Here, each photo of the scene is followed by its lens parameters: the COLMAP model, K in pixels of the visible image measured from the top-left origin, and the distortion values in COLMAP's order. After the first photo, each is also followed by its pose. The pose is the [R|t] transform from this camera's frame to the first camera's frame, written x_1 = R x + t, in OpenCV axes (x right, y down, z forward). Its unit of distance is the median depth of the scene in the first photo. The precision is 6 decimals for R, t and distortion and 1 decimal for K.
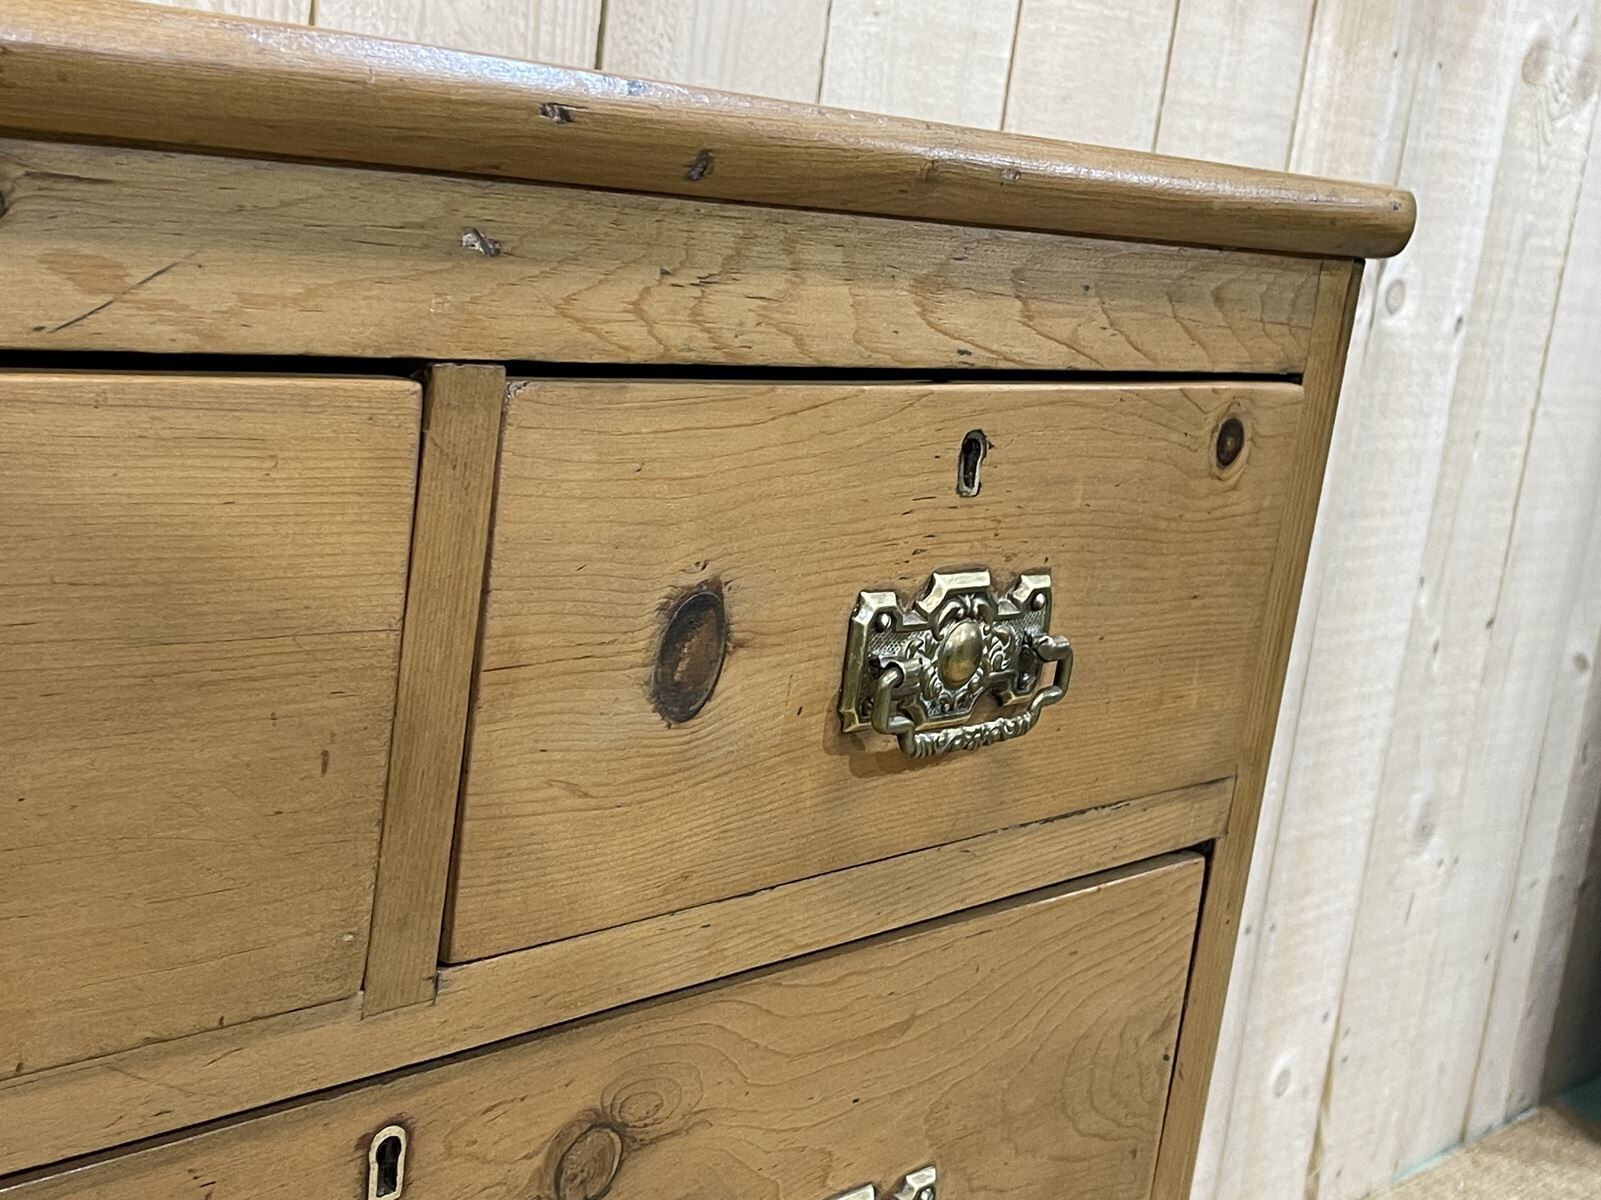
lens RADIAL K [[2335.9, 0, 836.1], [0, 2335.9, 606.9], [0, 0, 1]] dist [0.058859, 0.000000]
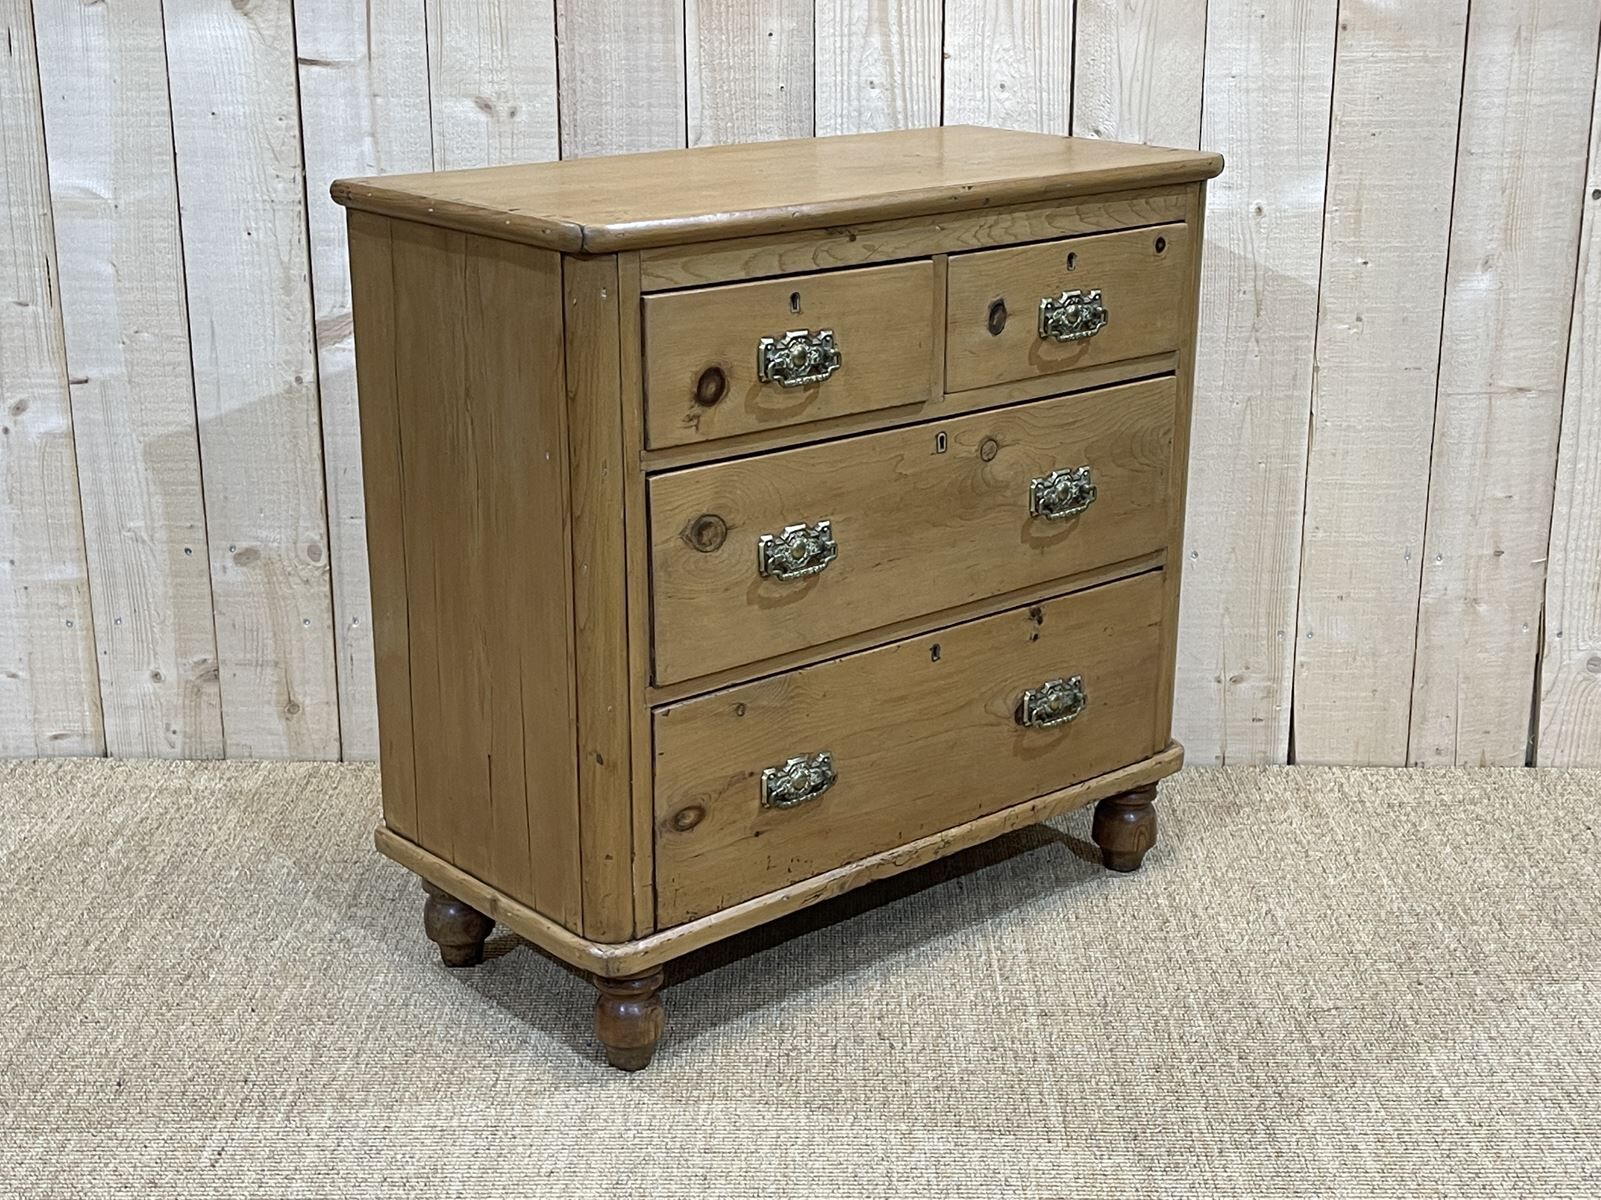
lens RADIAL K [[2335.9, 0, 825.2], [0, 2335.9, 603.9], [0, 0, 1]] dist [0.058859, 0.000000]
pose [[0.638762, 0.094557, -0.763572, 3.059516], [-0.069230, 0.995457, 0.065359, 0.281470], [0.766283, 0.011113, 0.642407, -1.567655]]
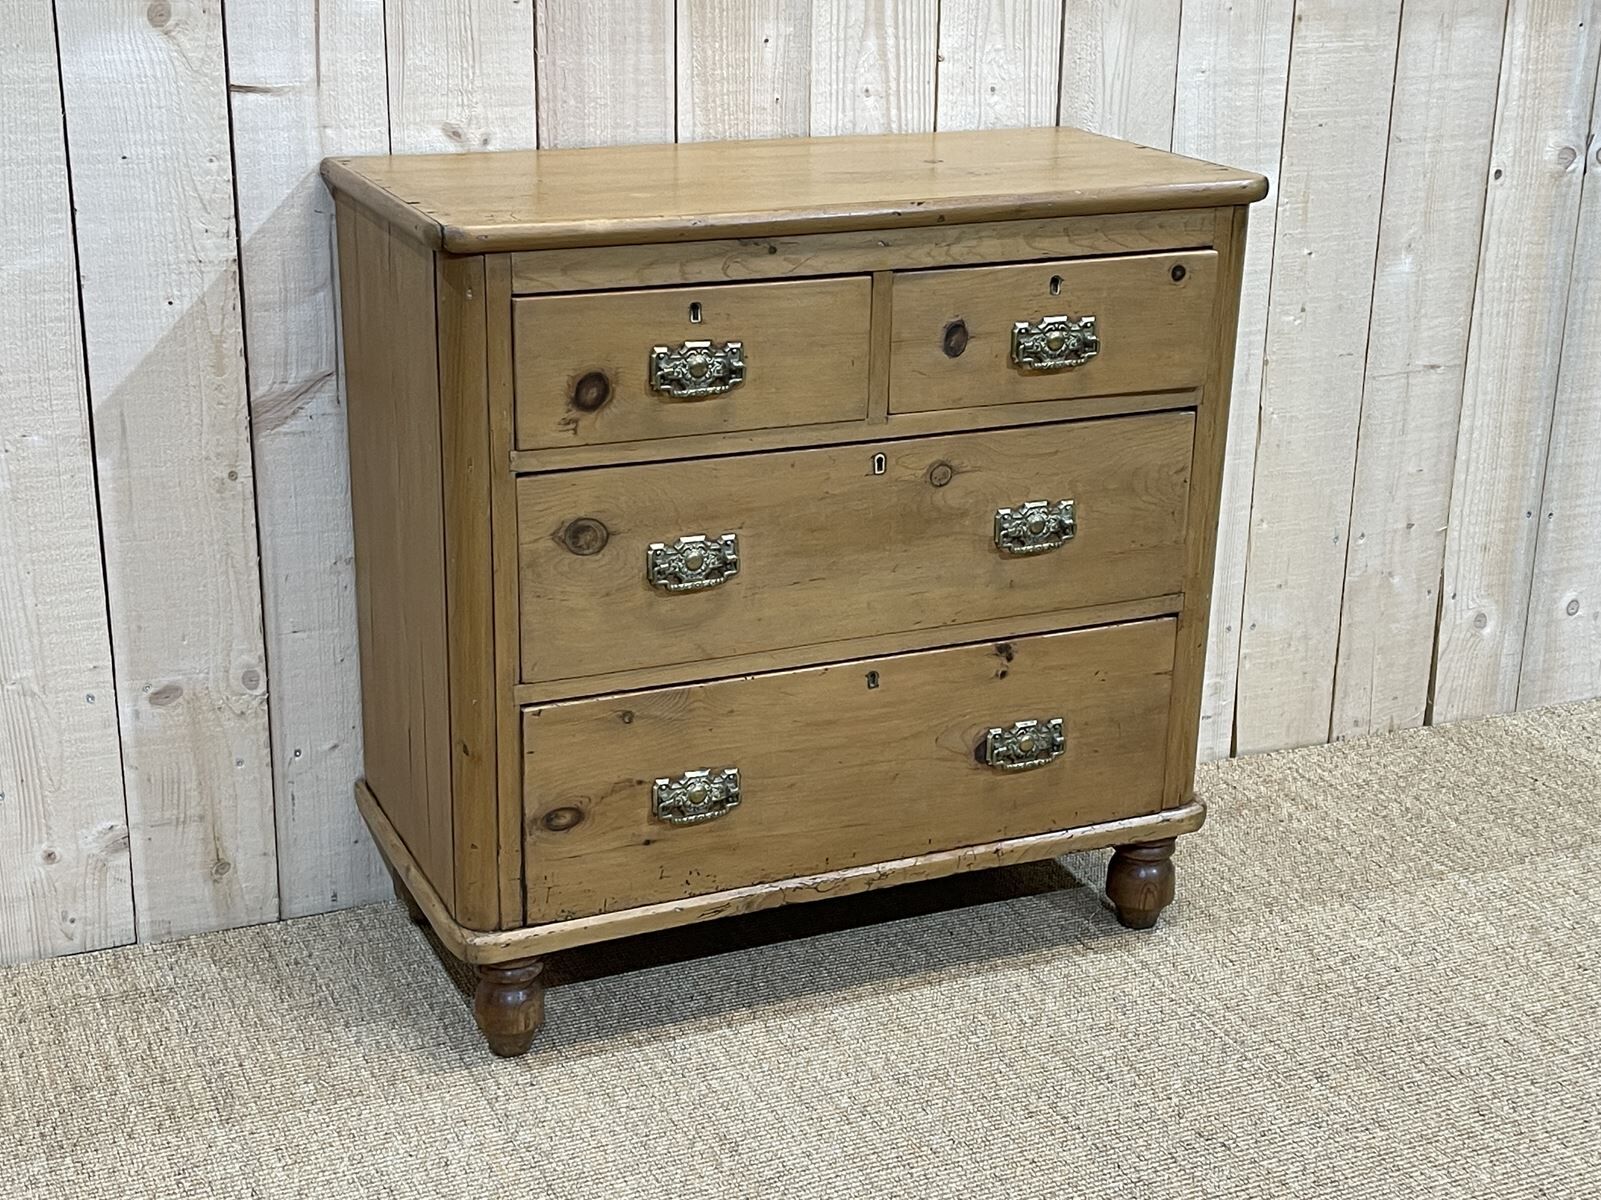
lens RADIAL K [[2335.9, 0, 800.2], [0, 2335.9, 605.5], [0, 0, 1]] dist [0.058859, 0.000000]
pose [[0.896985, 0.025595, -0.441318, 1.311333], [0.016758, 0.995636, 0.091804, 0.090949], [0.441742, -0.089742, 0.892642, -2.403499]]
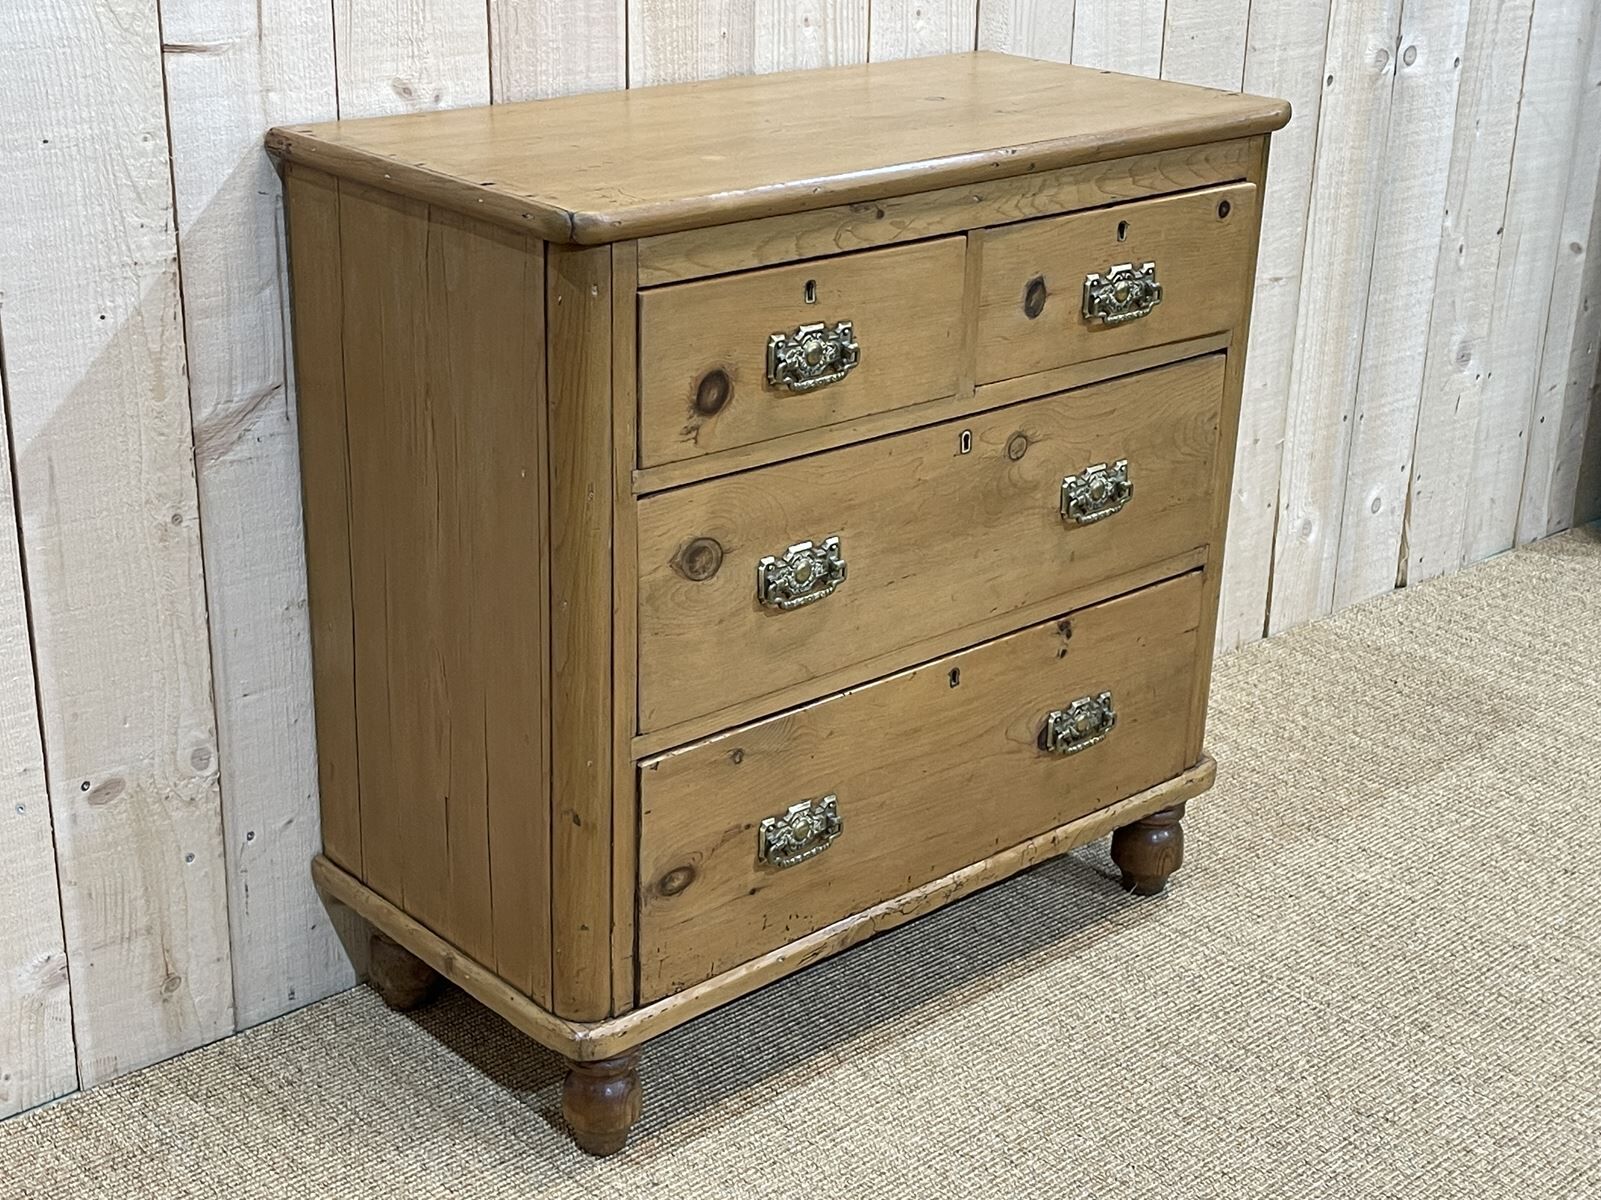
lens RADIAL K [[2335.9, 0, 808.0], [0, 2335.9, 603.2], [0, 0, 1]] dist [0.058859, 0.000000]
pose [[0.986166, -0.057742, -0.155376, 0.109760], [0.081628, 0.984998, 0.152041, -0.083990], [0.144266, -0.162621, 0.976085, -2.358468]]
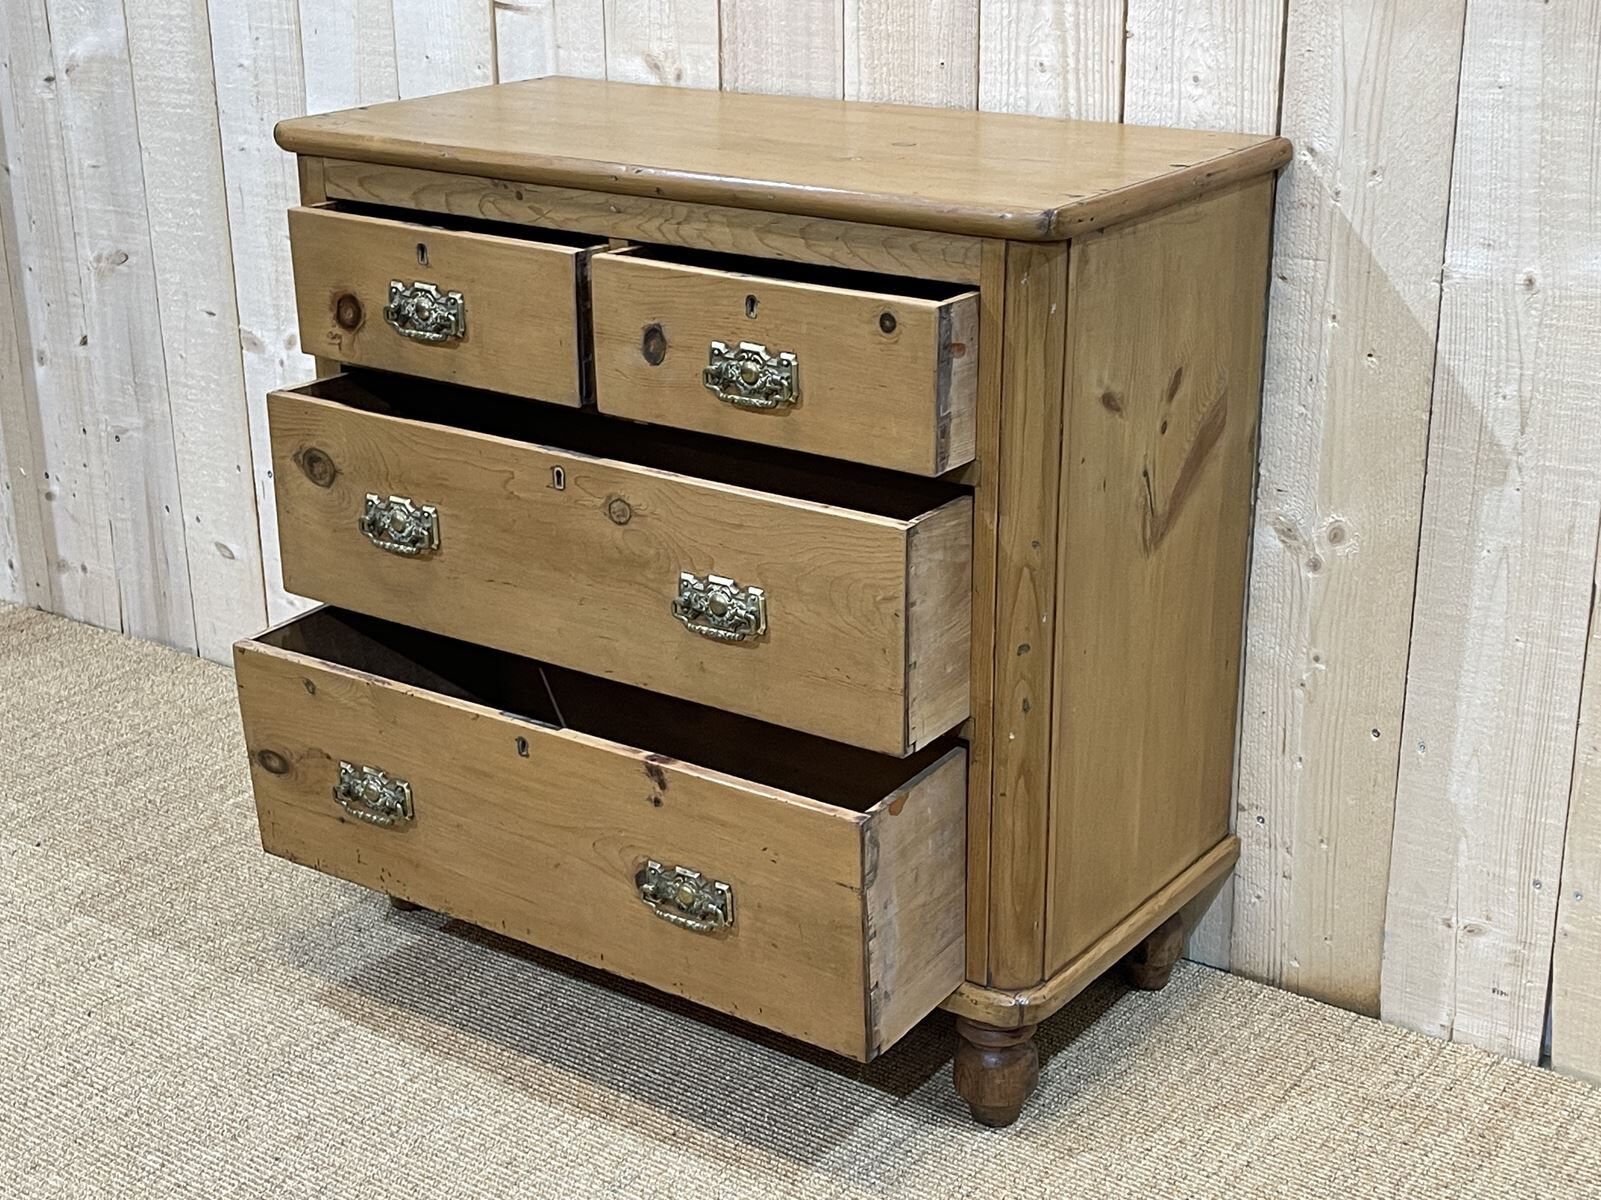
lens RADIAL K [[2335.9, 0, 786.3], [0, 2335.9, 605.9], [0, 0, 1]] dist [0.058859, 0.000000]
pose [[0.072042, 0.210419, -0.974953, 3.122533], [-0.175083, 0.964983, 0.195330, -0.264514], [0.981914, 0.156625, 0.106360, 0.761984]]
